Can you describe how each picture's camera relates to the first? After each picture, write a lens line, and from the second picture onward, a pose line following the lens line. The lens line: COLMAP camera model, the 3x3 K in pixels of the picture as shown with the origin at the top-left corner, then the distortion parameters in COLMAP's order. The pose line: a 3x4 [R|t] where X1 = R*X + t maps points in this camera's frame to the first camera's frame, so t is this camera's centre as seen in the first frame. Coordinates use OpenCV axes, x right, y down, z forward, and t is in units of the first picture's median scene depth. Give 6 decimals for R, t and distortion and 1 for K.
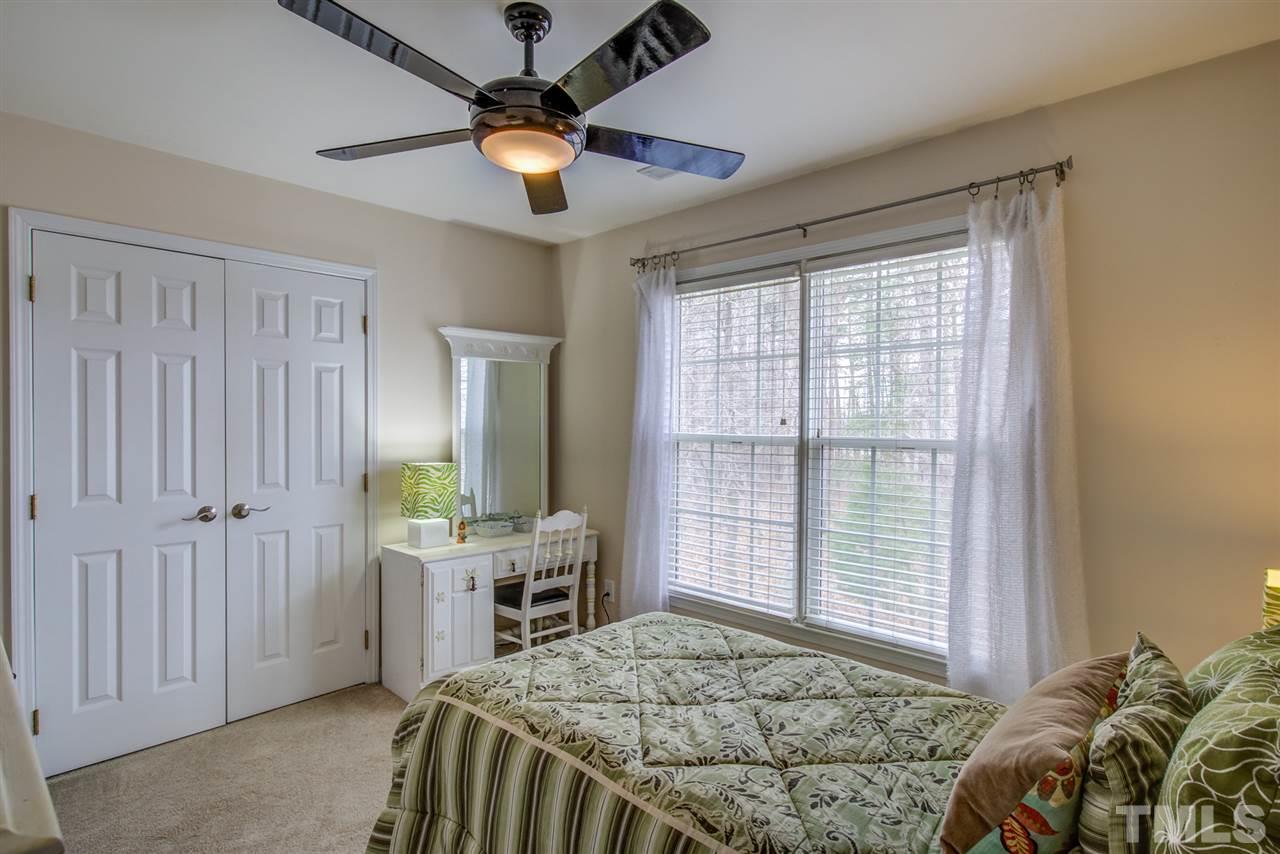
lens RADIAL K [[638.2, 0, 639.3], [0, 638.2, 426.0], [0, 0, 1]] dist [-0.007930, 0.000939]
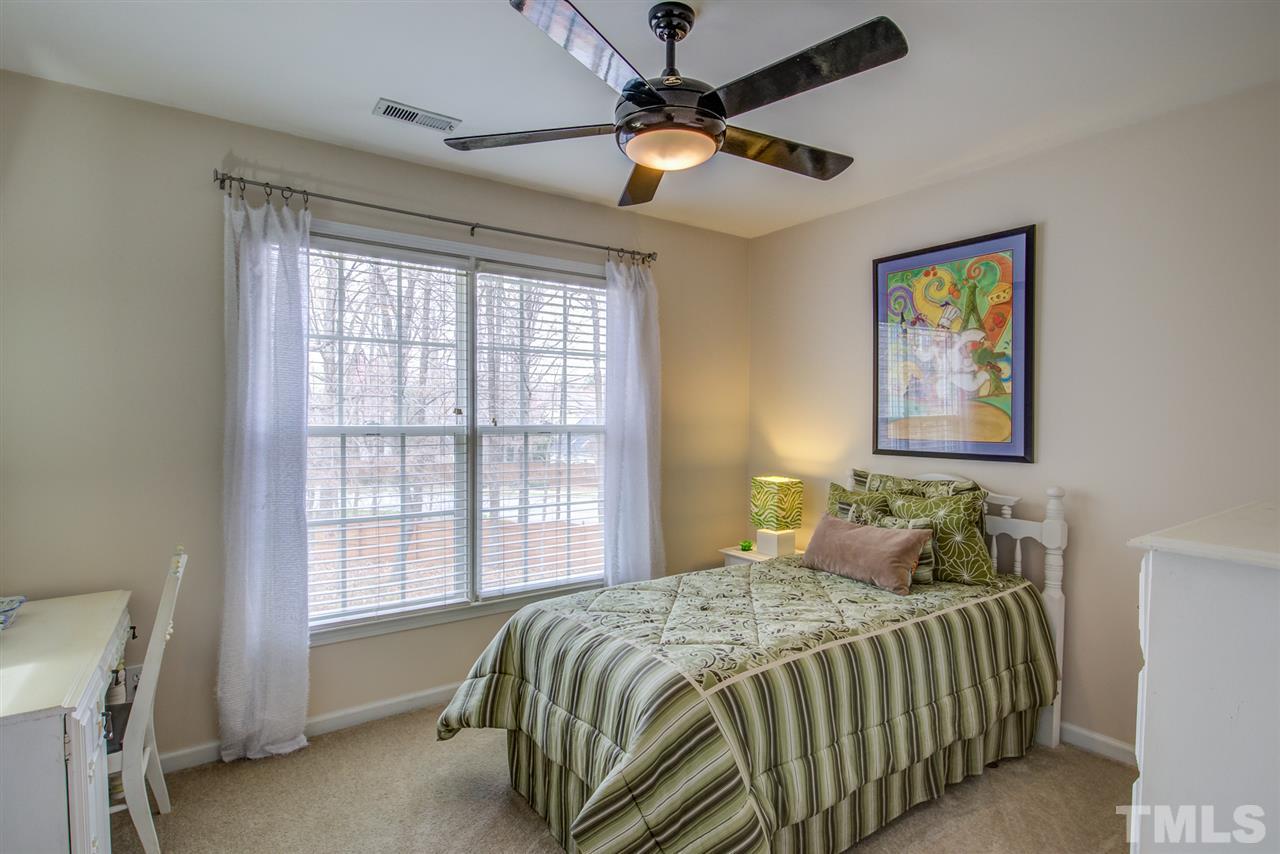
lens RADIAL K [[649.2, 0, 649.5], [0, 649.2, 427.4], [0, 0, 1]] dist [0.004599, 0.000549]
pose [[0.196572, -0.023730, 0.980202, -0.897141], [0.004434, 0.999718, 0.023313, -0.005672], [-0.980479, -0.000237, 0.196622, 0.612083]]
